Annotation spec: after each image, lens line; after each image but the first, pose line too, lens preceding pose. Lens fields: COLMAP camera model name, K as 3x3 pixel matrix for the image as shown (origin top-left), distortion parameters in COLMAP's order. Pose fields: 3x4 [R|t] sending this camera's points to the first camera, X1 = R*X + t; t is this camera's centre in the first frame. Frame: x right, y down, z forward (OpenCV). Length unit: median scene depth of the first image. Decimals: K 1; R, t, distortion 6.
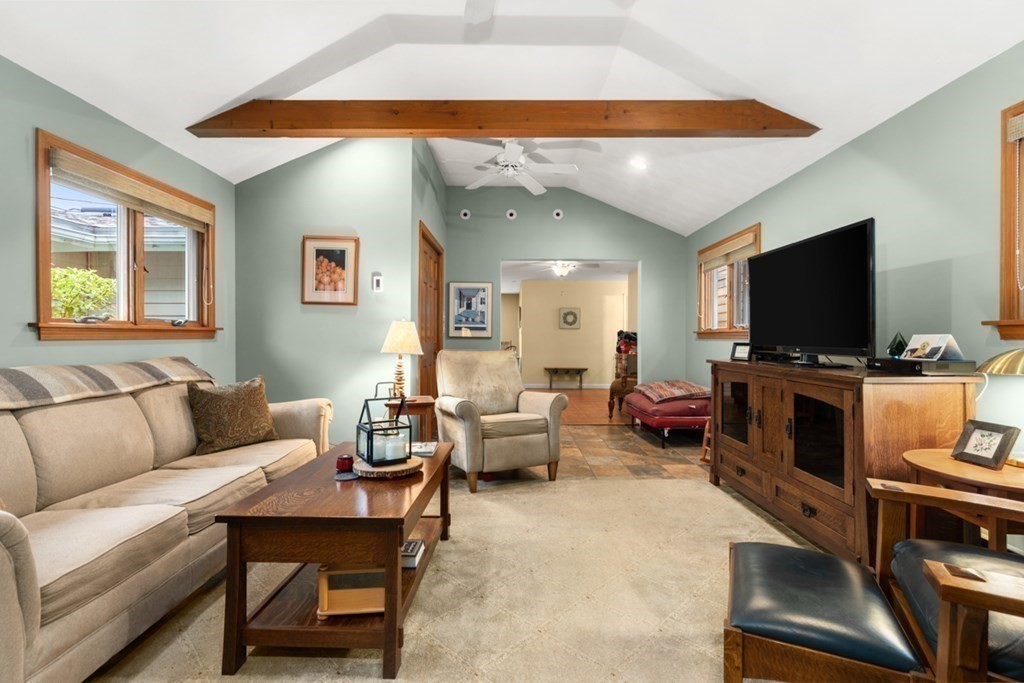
lens RADIAL K [[469.7, 0, 519.9], [0, 469.7, 338.7], [0, 0, 1]] dist [-0.003413, 0.002005]
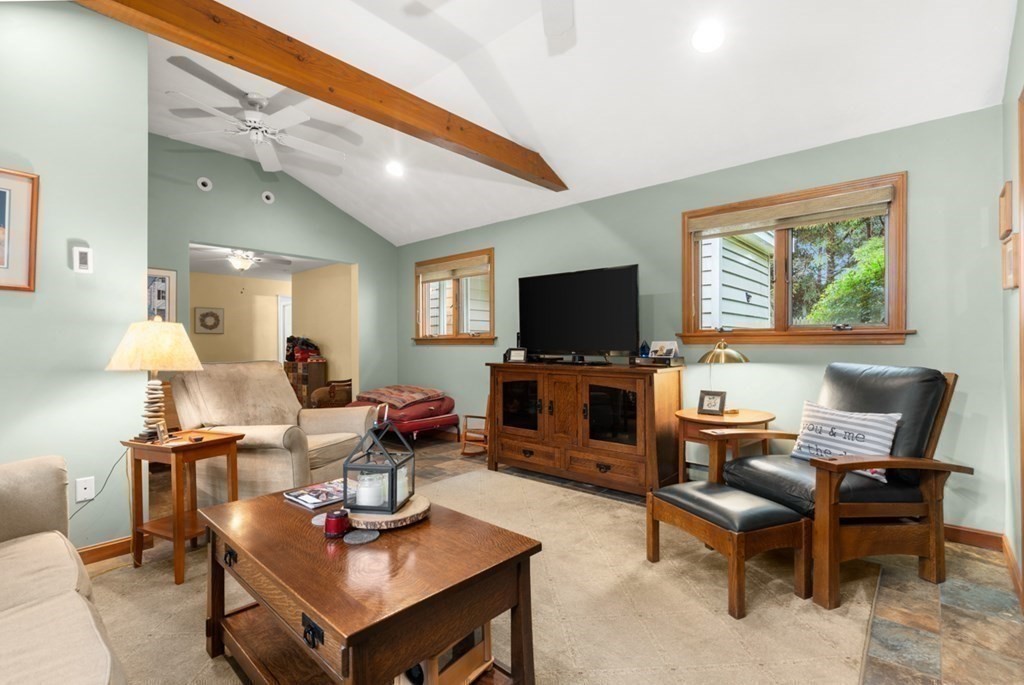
lens RADIAL K [[469.7, 0, 521.1], [0, 469.7, 344.3], [0, 0, 1]] dist [-0.003413, 0.002005]
pose [[0.666299, -0.006751, 0.745654, -0.464329], [0.006601, 0.999973, 0.003156, -0.005041], [-0.745655, 0.002819, 0.666326, 0.201964]]
